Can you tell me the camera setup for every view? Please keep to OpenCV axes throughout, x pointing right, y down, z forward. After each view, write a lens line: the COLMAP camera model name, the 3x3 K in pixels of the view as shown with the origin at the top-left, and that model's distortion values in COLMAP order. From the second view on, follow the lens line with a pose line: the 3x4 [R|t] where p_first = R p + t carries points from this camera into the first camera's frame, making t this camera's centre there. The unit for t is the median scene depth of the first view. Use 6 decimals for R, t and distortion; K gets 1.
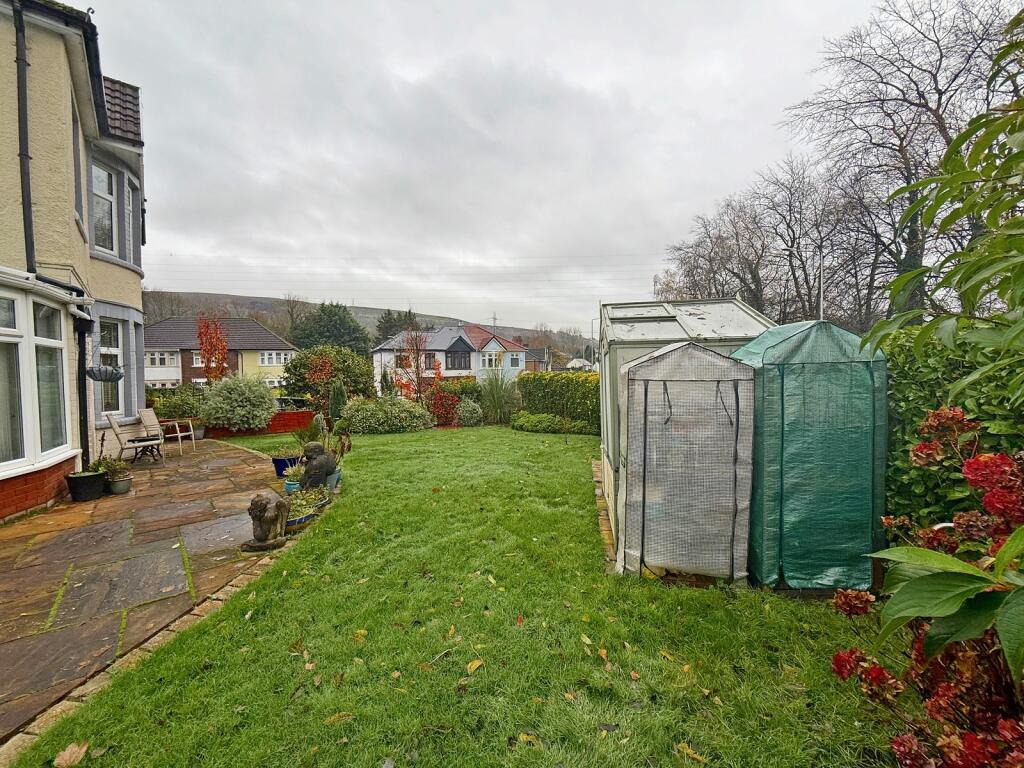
lens RADIAL K [[408.4, 0, 517.1], [0, 408.4, 388.0], [0, 0, 1]] dist [0.002845, 0.000151]
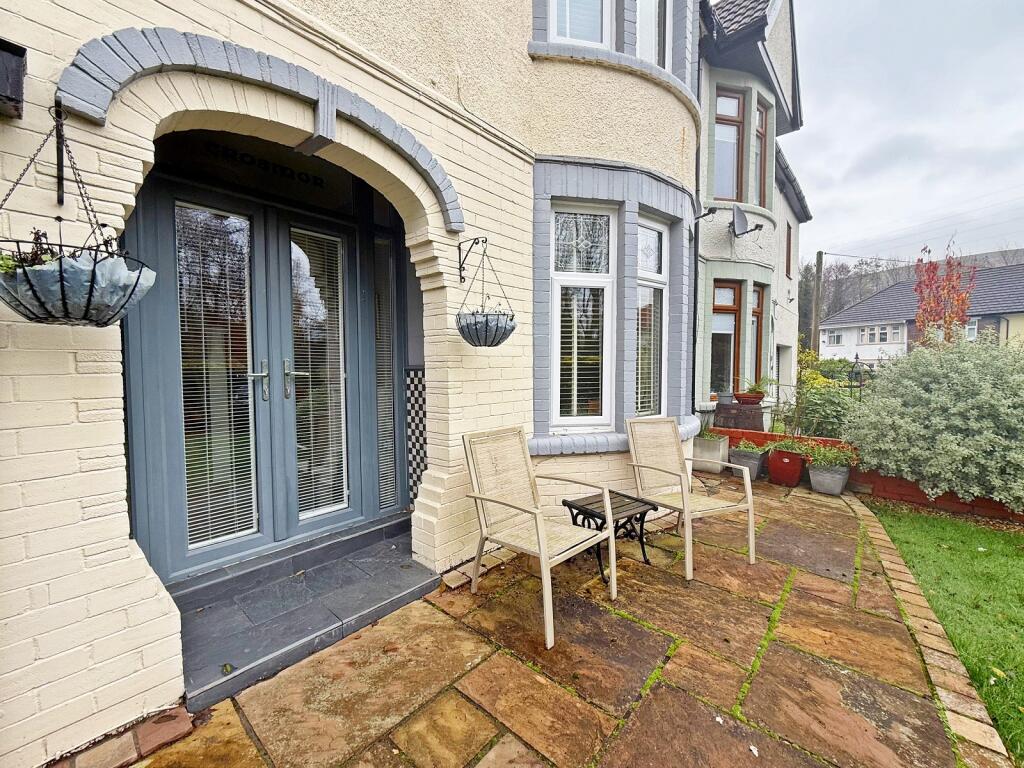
lens RADIAL K [[412.1, 0, 517.7], [0, 412.1, 384.2], [0, 0, 1]] dist [0.000202, -0.000123]
pose [[0.106273, 0.062773, -0.992354, -0.384316], [-0.026298, 0.997834, 0.060303, -0.002471], [0.993989, 0.019688, 0.107694, 0.606316]]
